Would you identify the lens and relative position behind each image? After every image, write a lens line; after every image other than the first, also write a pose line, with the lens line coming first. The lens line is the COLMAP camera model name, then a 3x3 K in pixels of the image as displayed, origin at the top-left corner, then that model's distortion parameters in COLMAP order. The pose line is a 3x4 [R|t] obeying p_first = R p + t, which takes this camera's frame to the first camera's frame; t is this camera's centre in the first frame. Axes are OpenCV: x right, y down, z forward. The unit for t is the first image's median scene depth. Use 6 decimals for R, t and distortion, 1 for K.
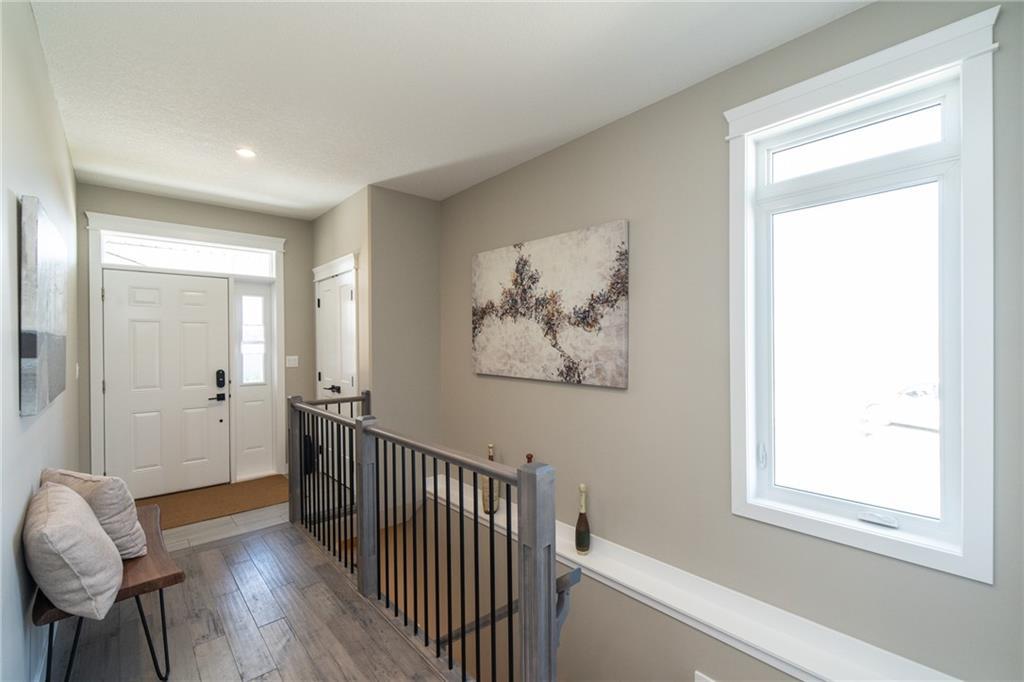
lens RADIAL K [[440.4, 0, 512.0], [0, 440.4, 341.0], [0, 0, 1]] dist [0.001730, -0.000085]
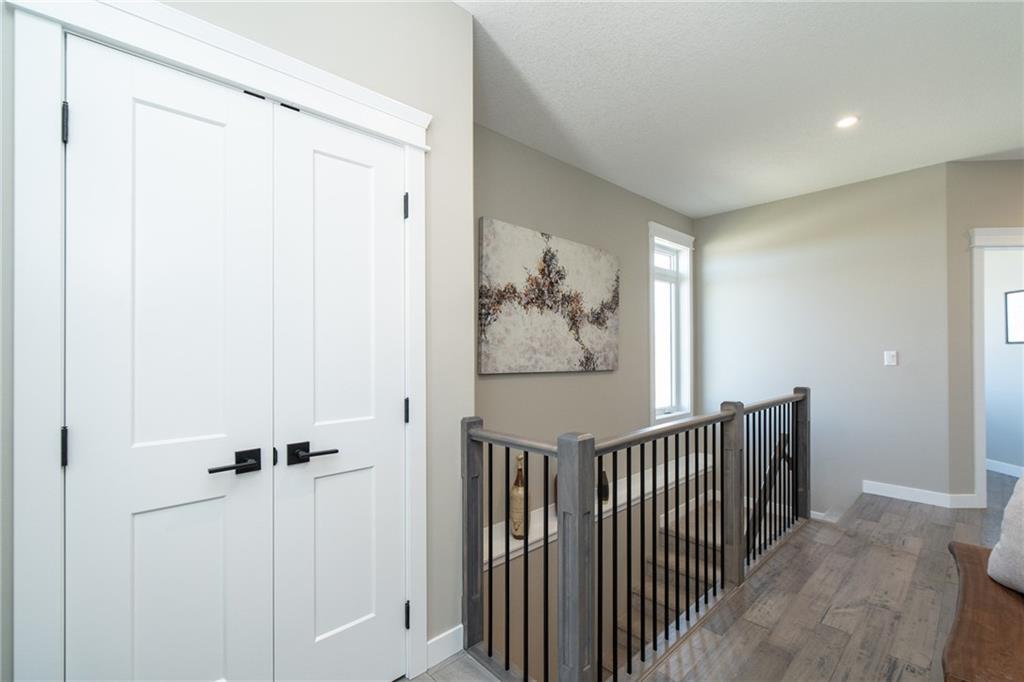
lens RADIAL K [[440.4, 0, 512.0], [0, 440.4, 341.0], [0, 0, 1]] dist [0.001730, -0.000085]
pose [[-0.027654, 0.022316, 0.999368, -0.977798], [-0.006697, 0.999724, -0.022510, 0.038788], [-0.999595, -0.007316, -0.027497, 1.137922]]
